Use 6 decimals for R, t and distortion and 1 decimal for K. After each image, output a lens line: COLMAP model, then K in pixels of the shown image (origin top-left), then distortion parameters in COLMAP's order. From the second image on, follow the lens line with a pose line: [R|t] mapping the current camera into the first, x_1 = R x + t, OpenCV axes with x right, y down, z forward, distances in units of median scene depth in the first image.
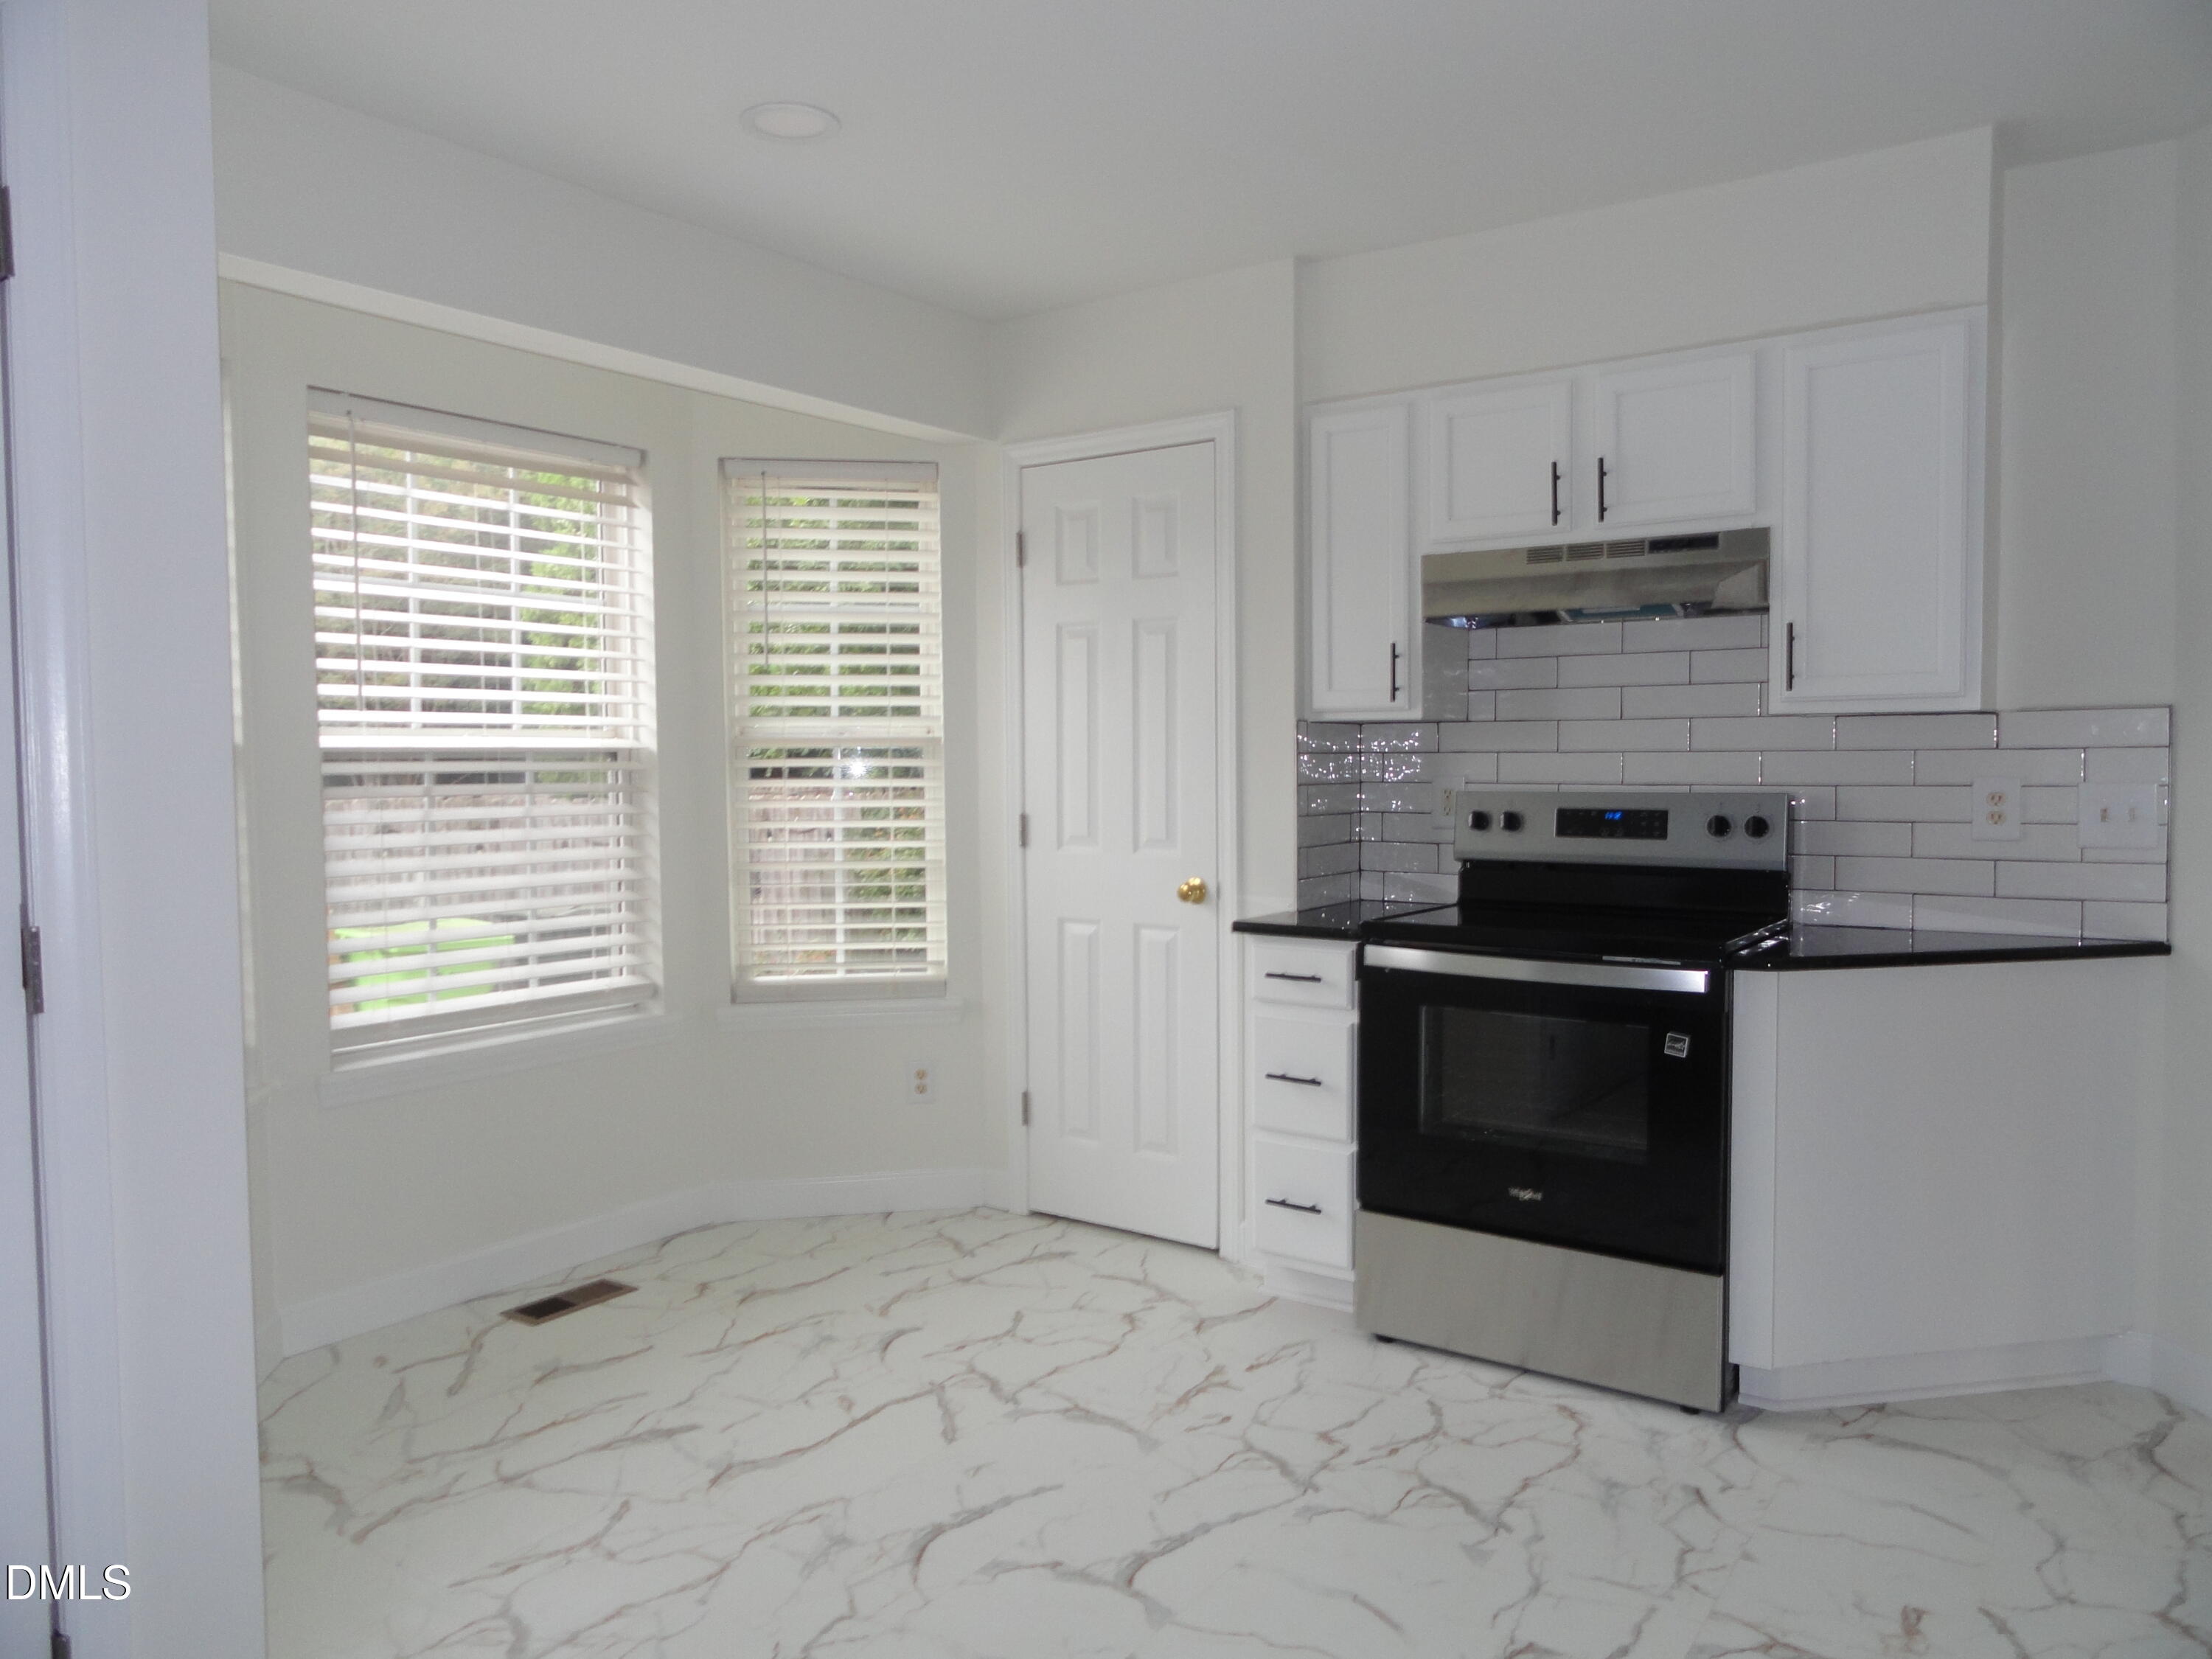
lens RADIAL K [[1535.5, 0, 1106.0], [0, 1535.5, 829.5], [0, 0, 1]] dist [-0.004177, 0.008390]
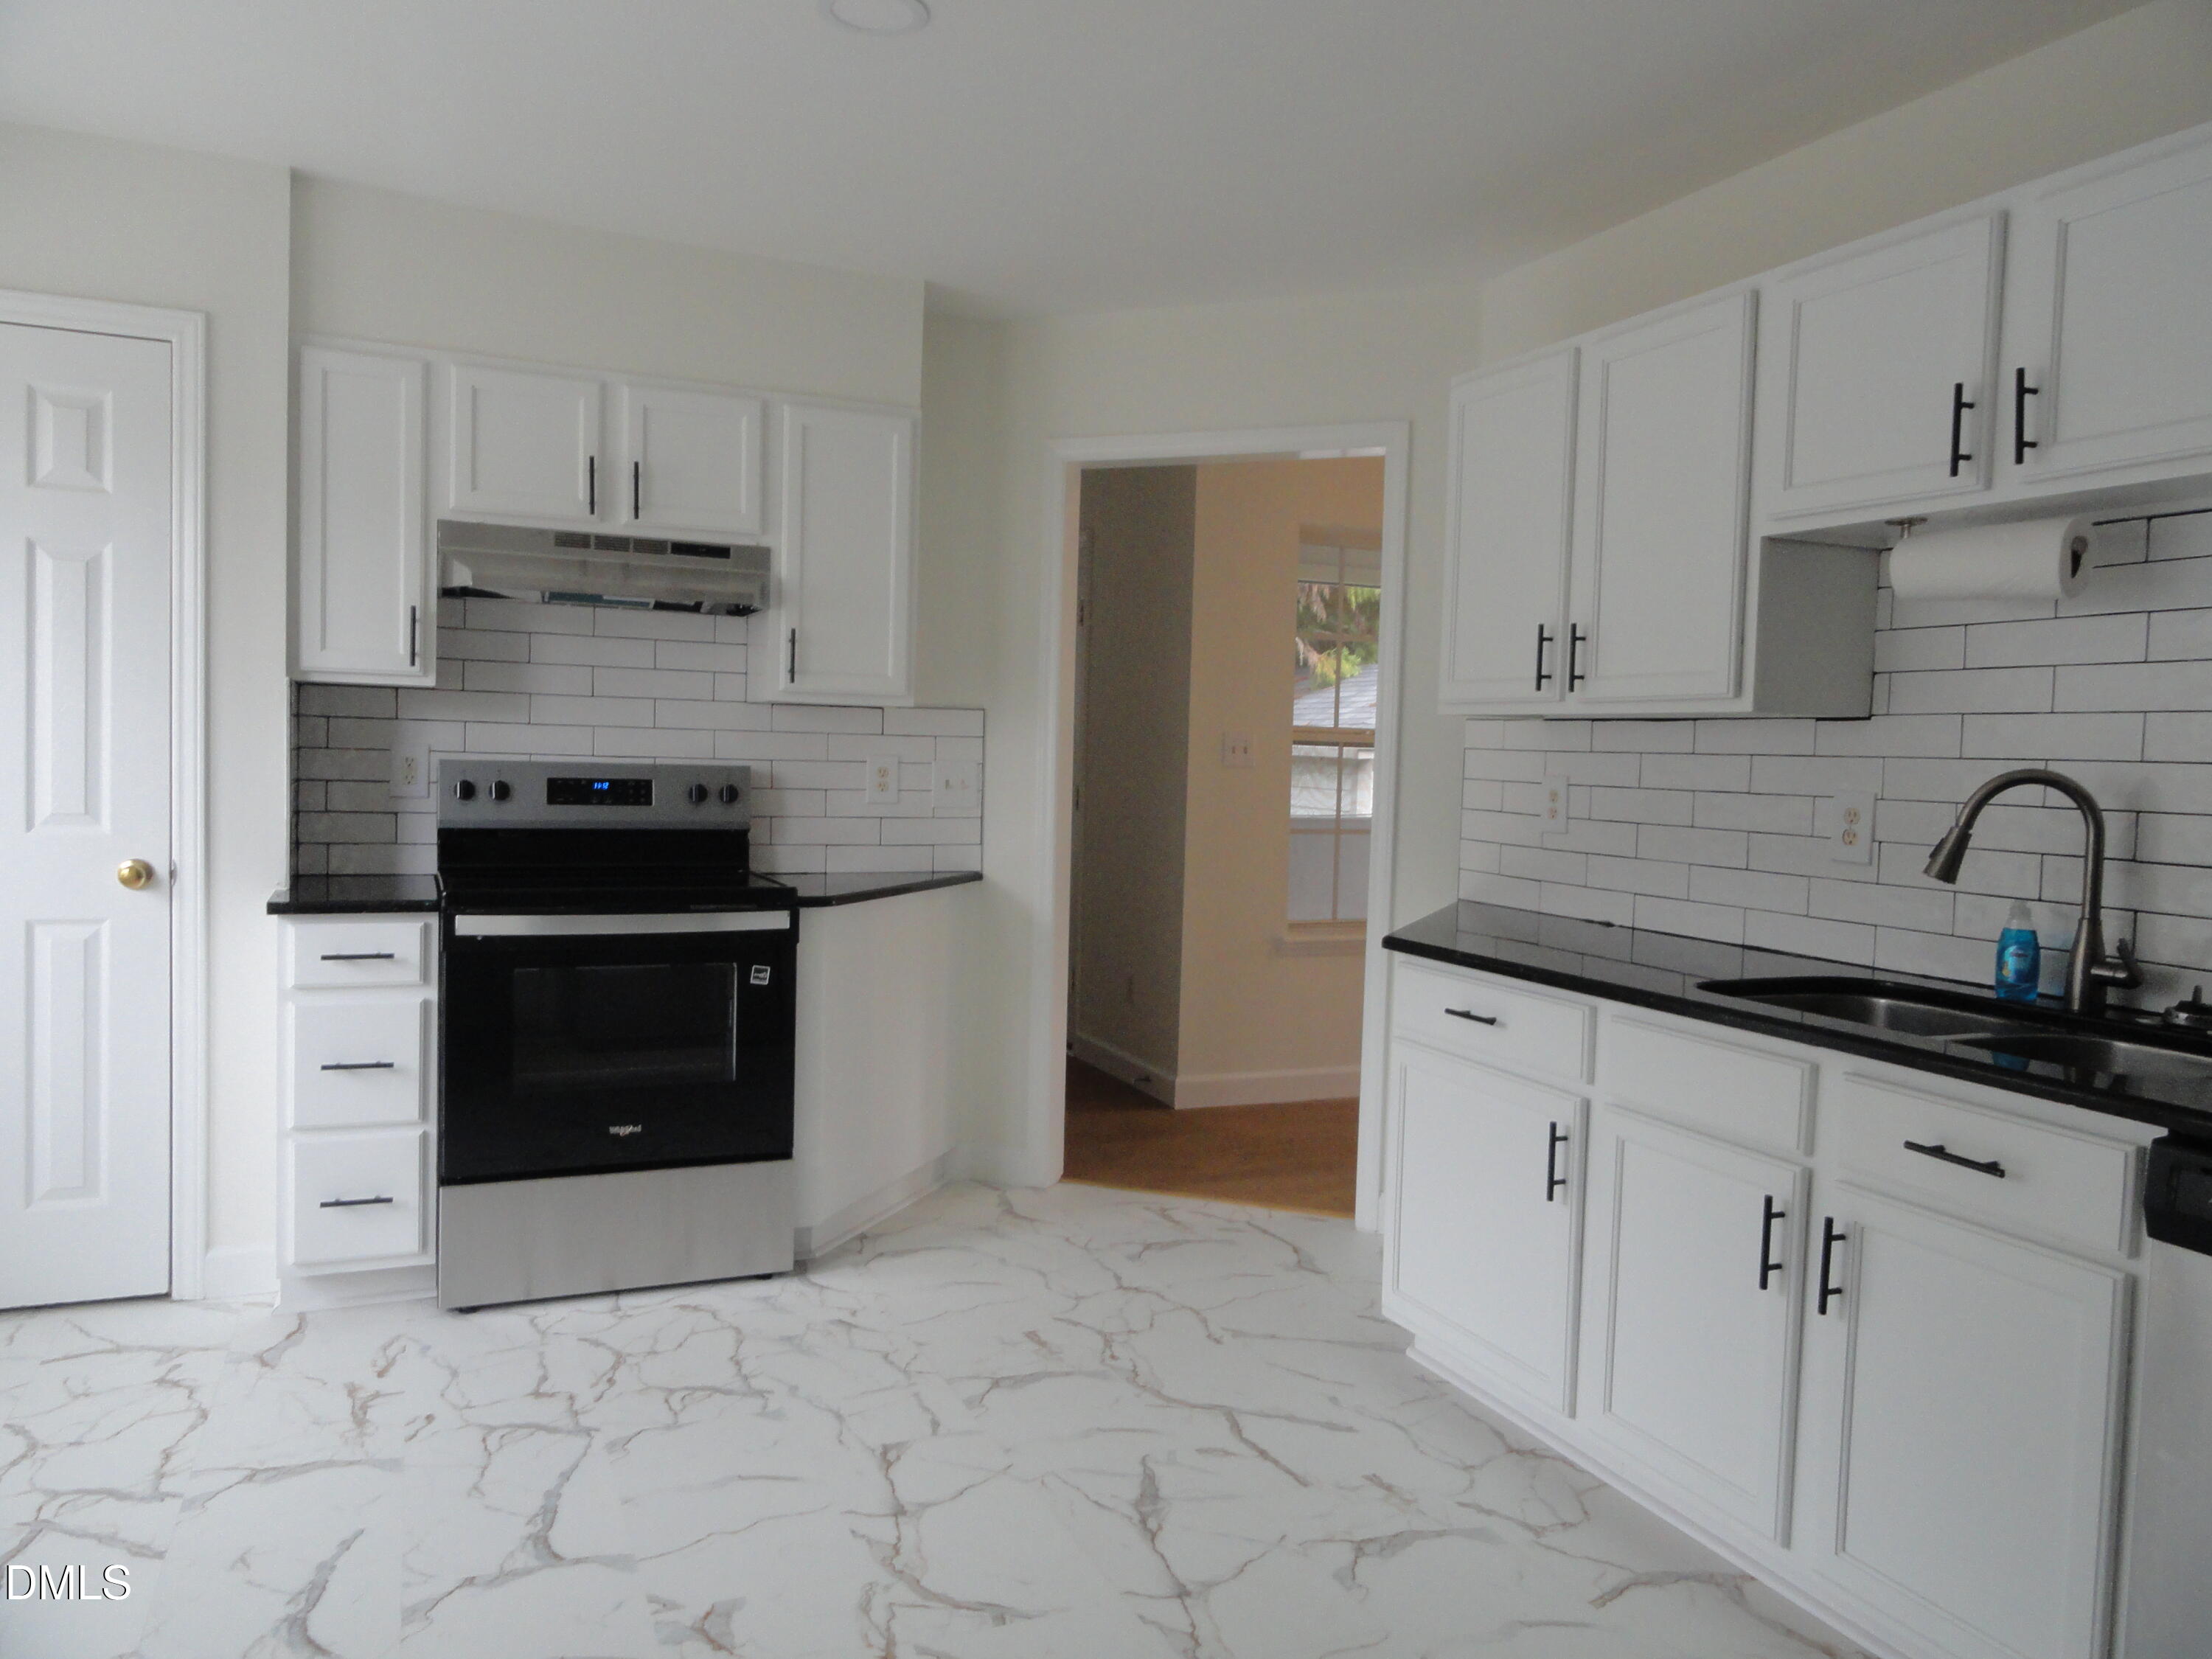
lens RADIAL K [[1535.5, 0, 1106.0], [0, 1535.5, 829.5], [0, 0, 1]] dist [-0.004177, 0.008390]
pose [[0.511218, -0.022836, 0.859148, -0.483569], [0.009350, 0.999736, 0.021009, 0.003478], [-0.859400, -0.002707, 0.511296, 0.144935]]
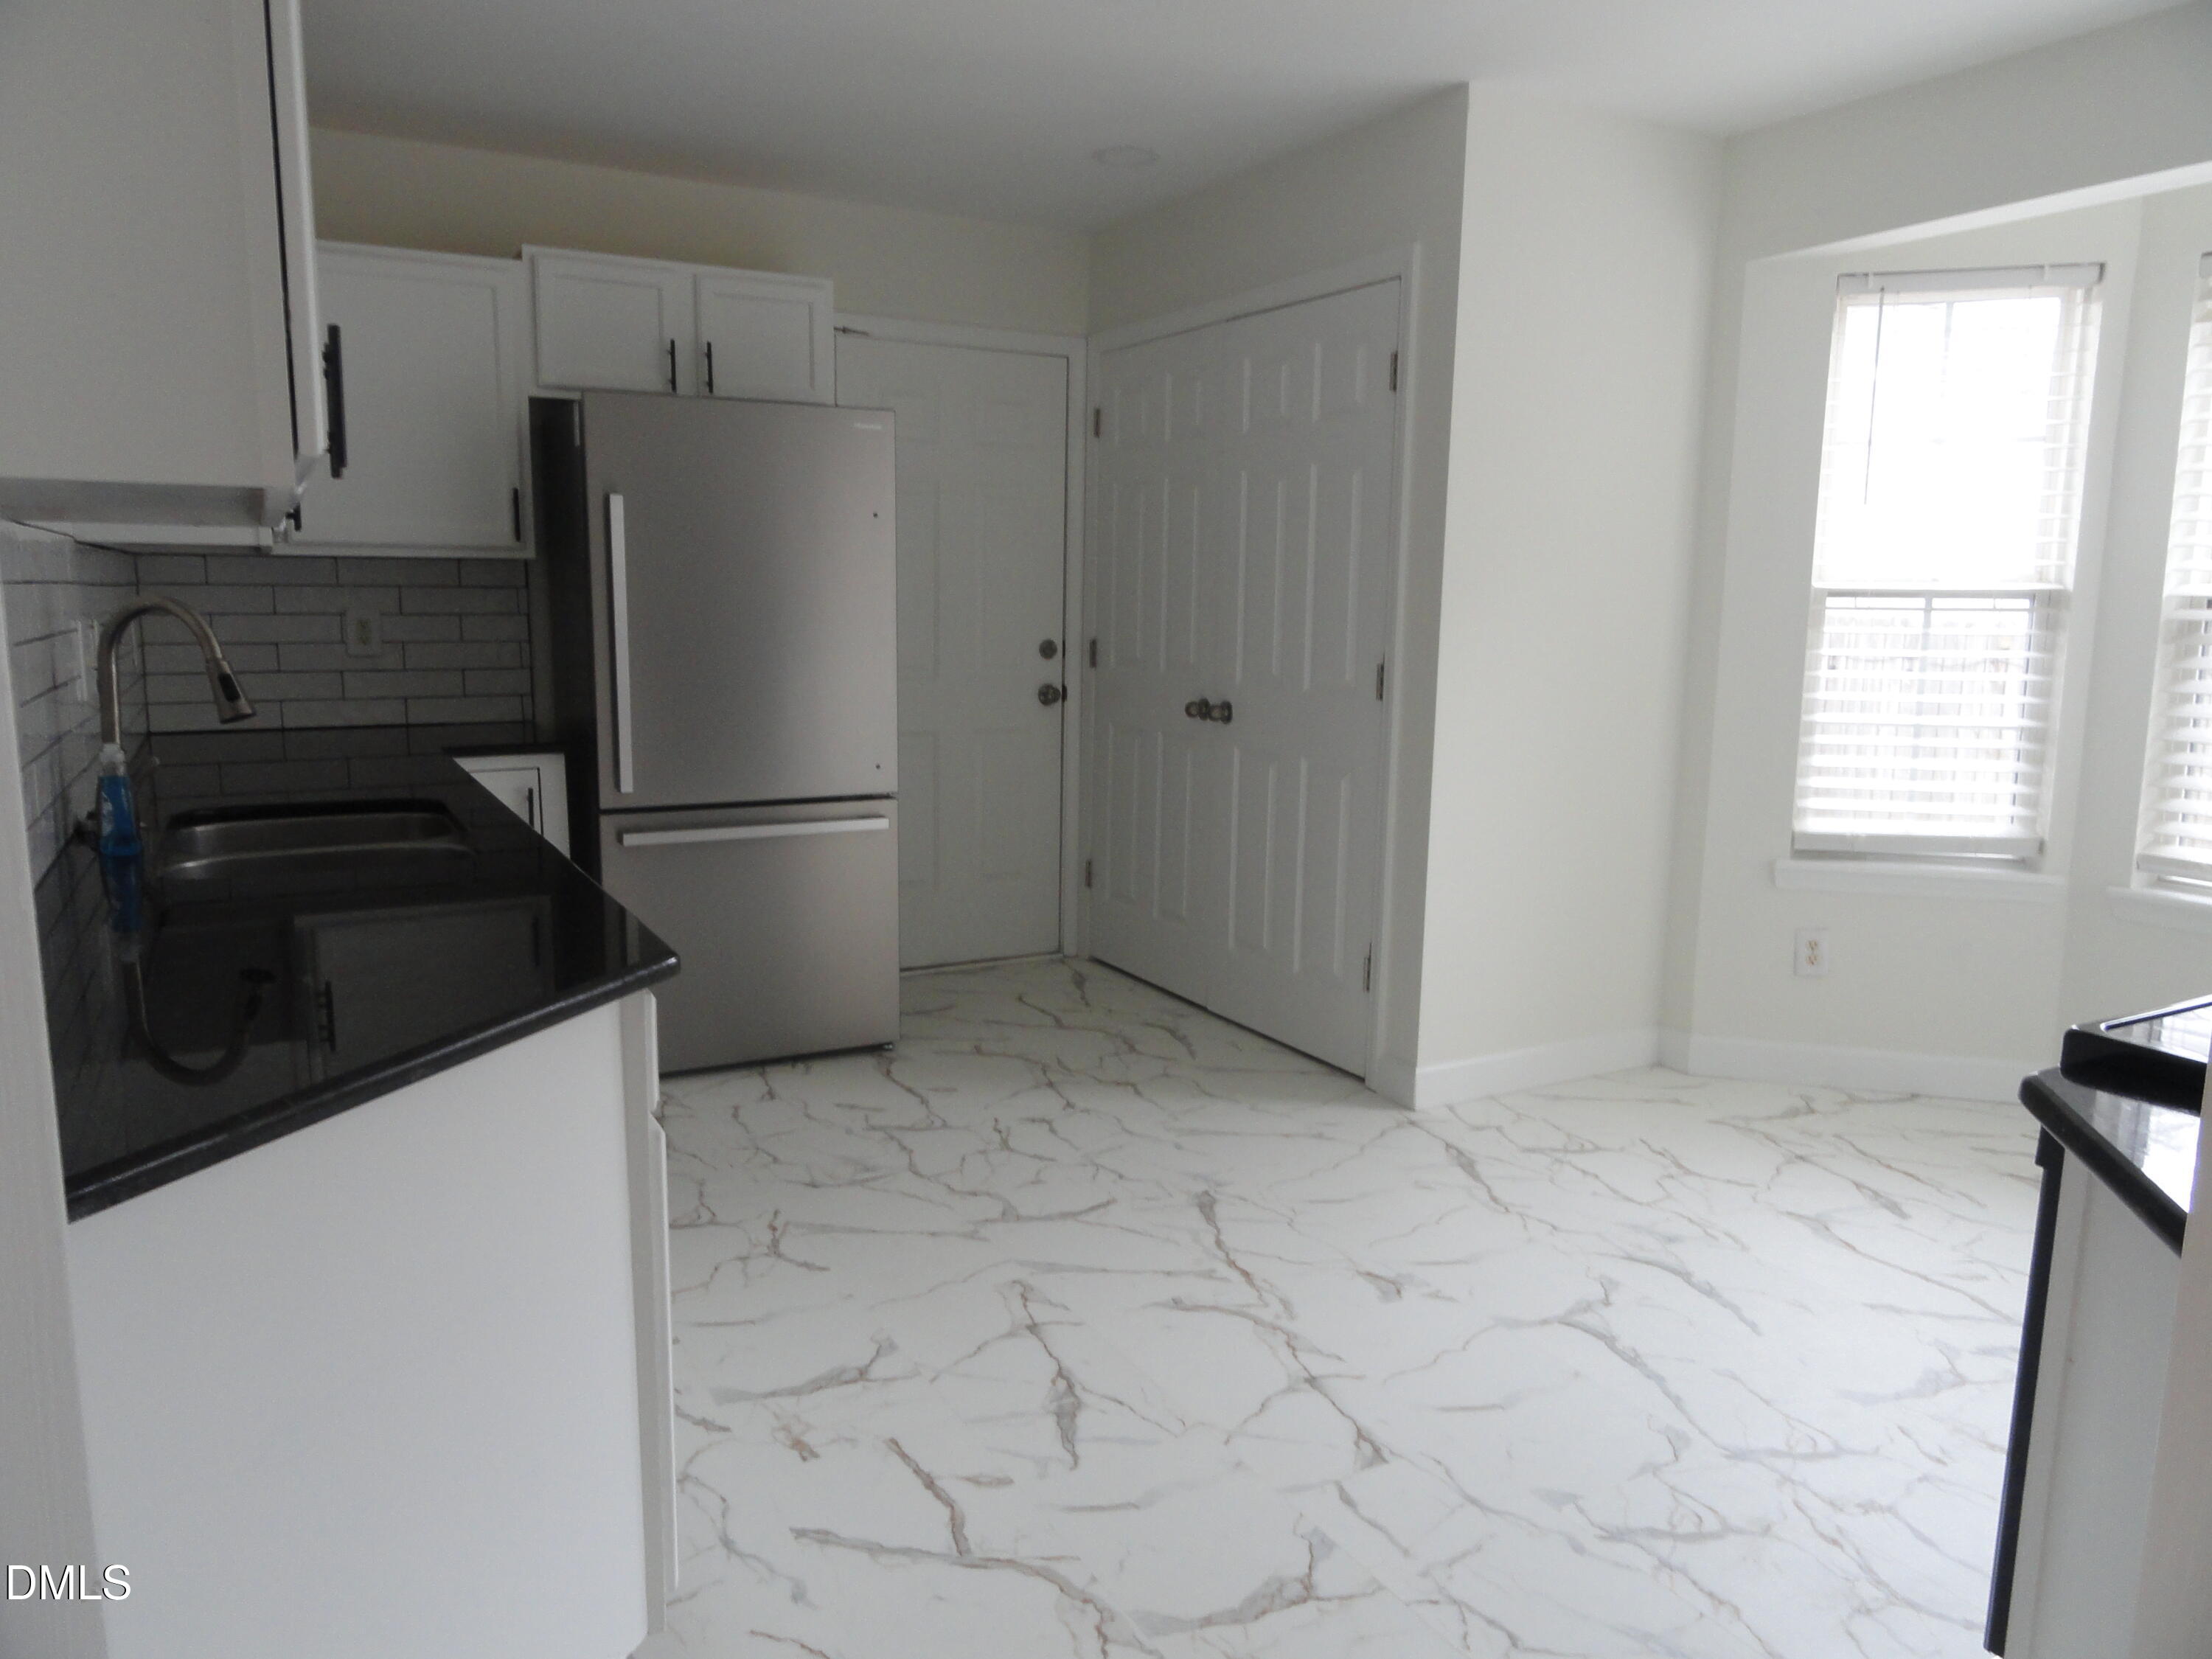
lens RADIAL K [[1535.5, 0, 1106.0], [0, 1535.5, 829.5], [0, 0, 1]] dist [-0.004177, 0.008390]
pose [[-0.437200, 0.140677, -0.888294, 0.861056], [-0.051956, 0.982091, 0.181103, -0.050984], [0.897863, 0.125330, -0.422061, 0.850766]]
